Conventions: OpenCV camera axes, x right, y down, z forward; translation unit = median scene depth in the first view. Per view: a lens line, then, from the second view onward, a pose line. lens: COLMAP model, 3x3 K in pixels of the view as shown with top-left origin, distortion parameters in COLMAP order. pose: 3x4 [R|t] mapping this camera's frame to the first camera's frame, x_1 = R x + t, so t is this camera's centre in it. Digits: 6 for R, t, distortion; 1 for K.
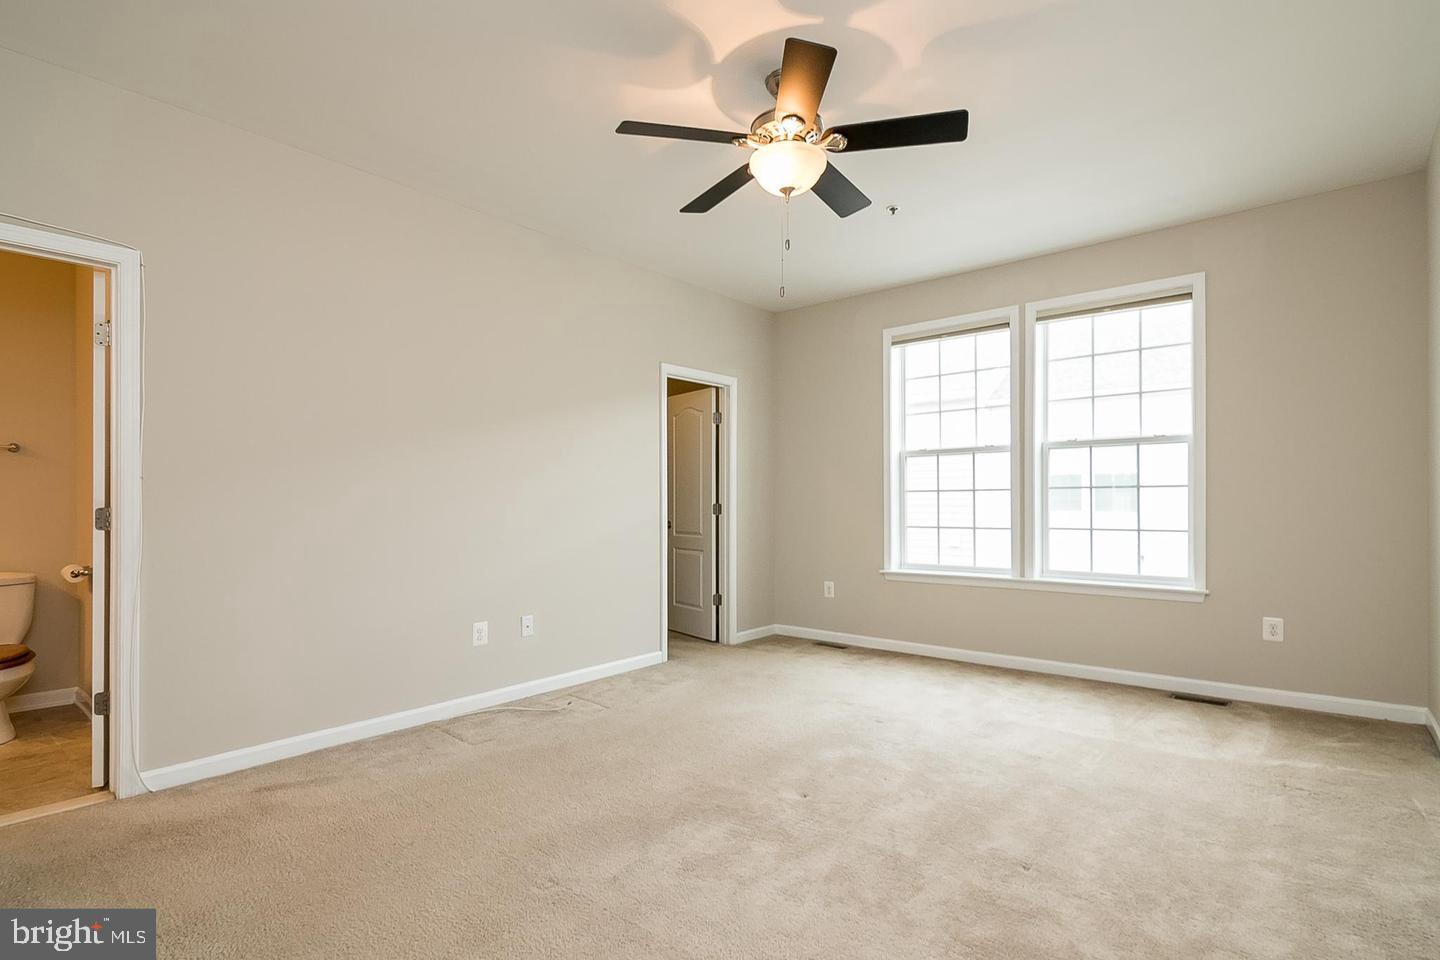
lens RADIAL K [[708.9, 0, 730.0], [0, 708.9, 493.7], [0, 0, 1]] dist [0.020817, -0.012516]
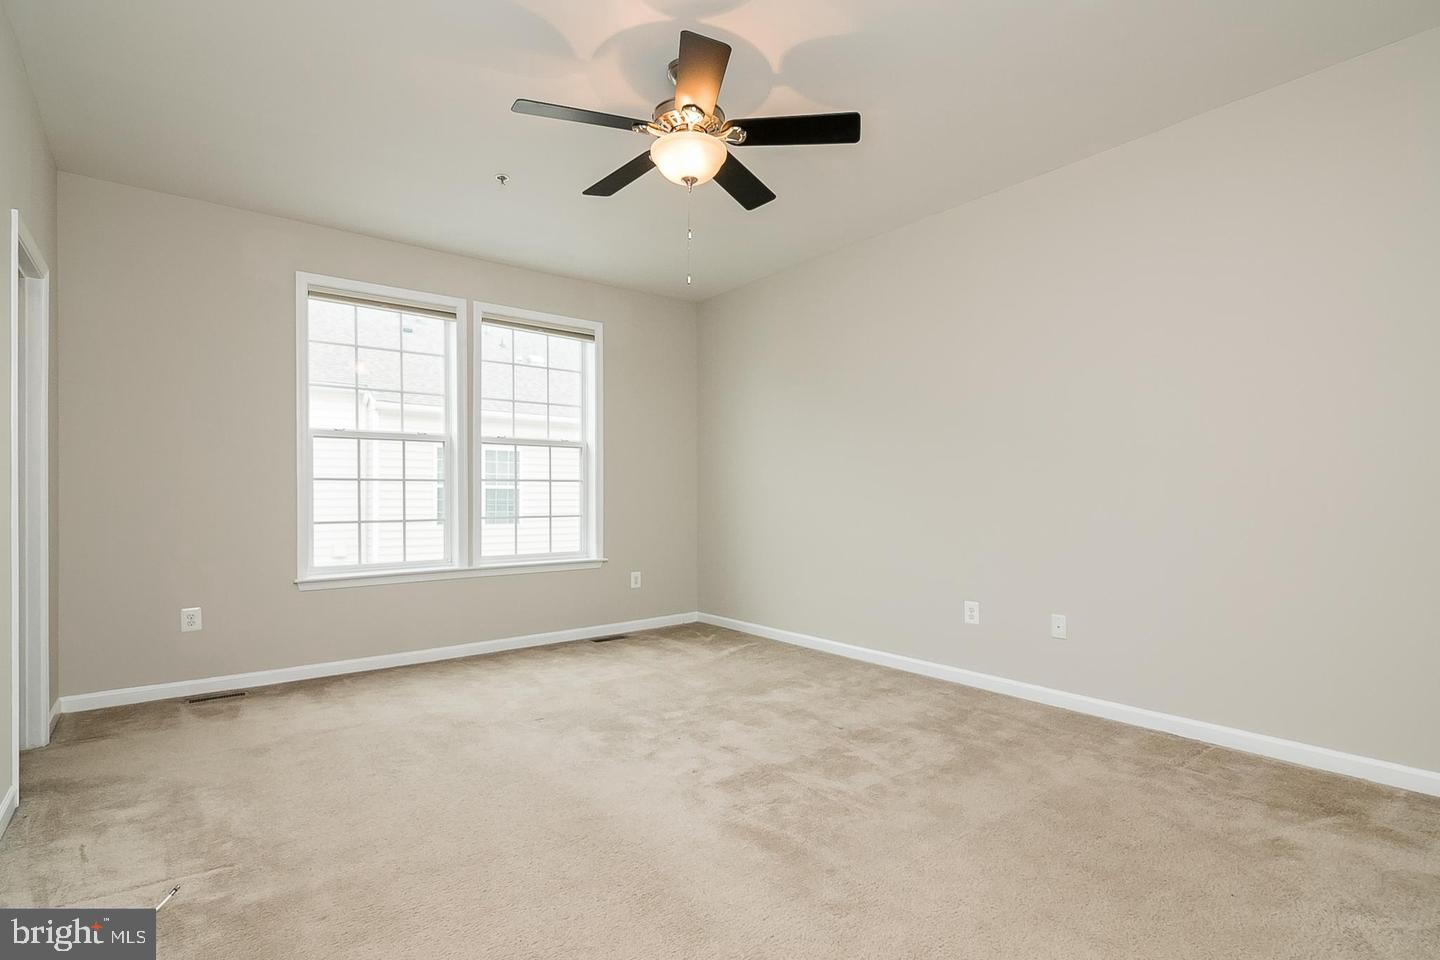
lens RADIAL K [[732.6, 0, 720.0], [0, 732.6, 480.0], [0, 0, 1]] dist [-0.001054, -0.015057]
pose [[0.189213, 0.022526, 0.981678, -0.561250], [-0.011934, 0.999716, -0.020640, 0.011105], [-0.981864, -0.007810, 0.189428, 0.446511]]
